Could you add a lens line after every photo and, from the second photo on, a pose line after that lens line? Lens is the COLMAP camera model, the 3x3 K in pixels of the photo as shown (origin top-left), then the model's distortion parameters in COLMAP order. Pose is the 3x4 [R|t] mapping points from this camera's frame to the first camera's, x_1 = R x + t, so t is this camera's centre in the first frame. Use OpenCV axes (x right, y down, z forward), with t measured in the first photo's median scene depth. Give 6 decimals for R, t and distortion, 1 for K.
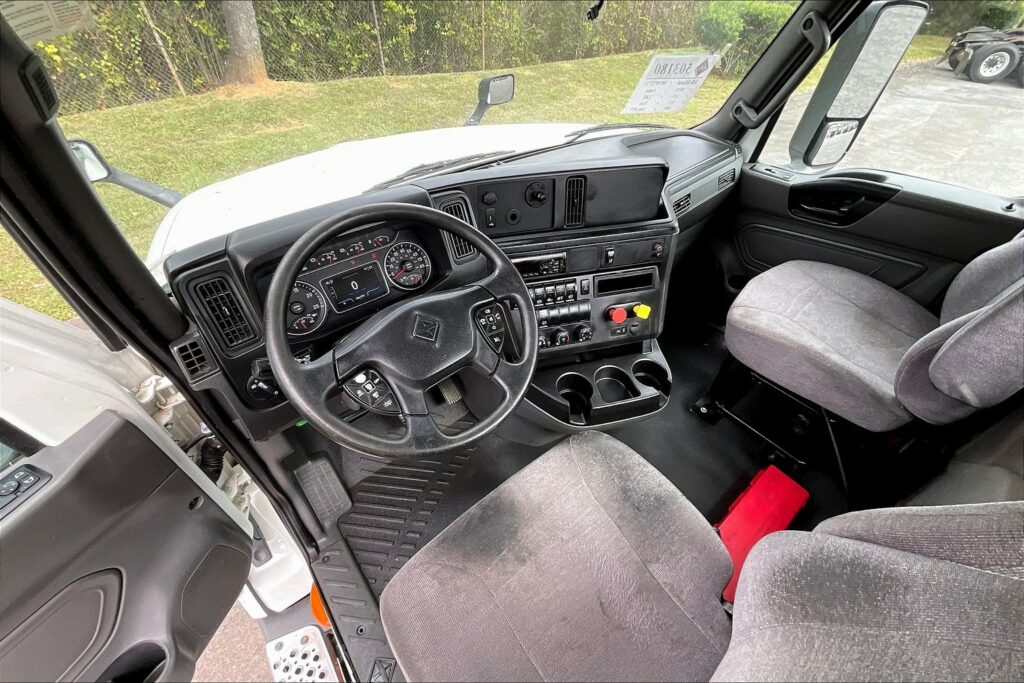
lens RADIAL K [[419.0, 0, 517.4], [0, 419.0, 343.9], [0, 0, 1]] dist [-0.000668, 0.000171]
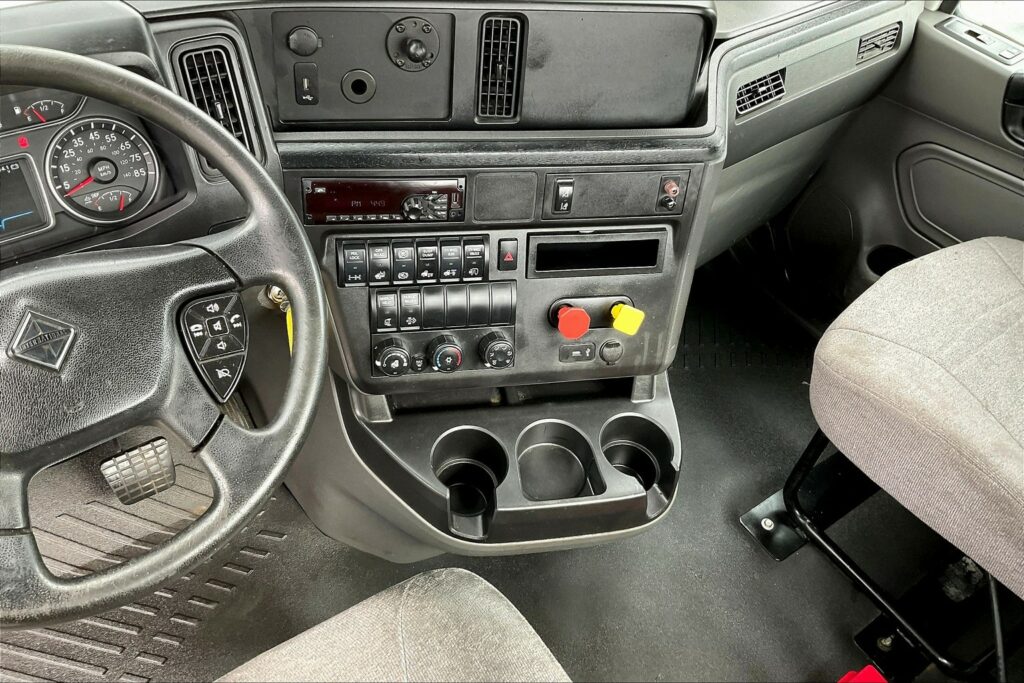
lens RADIAL K [[848.9, 0, 514.5], [0, 848.9, 343.2], [0, 0, 1]] dist [0.119460, -0.248133]
pose [[0.993156, 0.116612, 0.006543, 0.177179], [-0.116794, 0.991886, 0.050218, -0.087315], [-0.000634, -0.050638, 0.998717, 0.045653]]
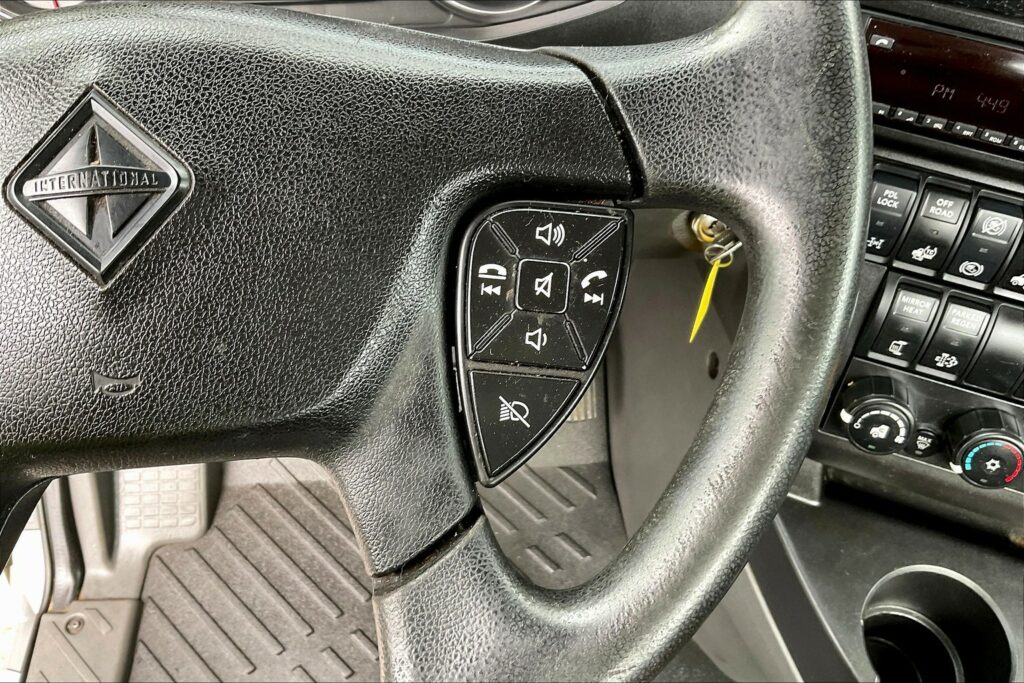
lens RADIAL K [[848.9, 0, 514.5], [0, 848.9, 343.2], [0, 0, 1]] dist [0.119460, -0.248133]
pose [[0.802700, 0.468429, -0.369116, 0.044612], [-0.399289, 0.881853, 0.250807, -0.082924], [0.442991, -0.053939, 0.894902, 0.479764]]
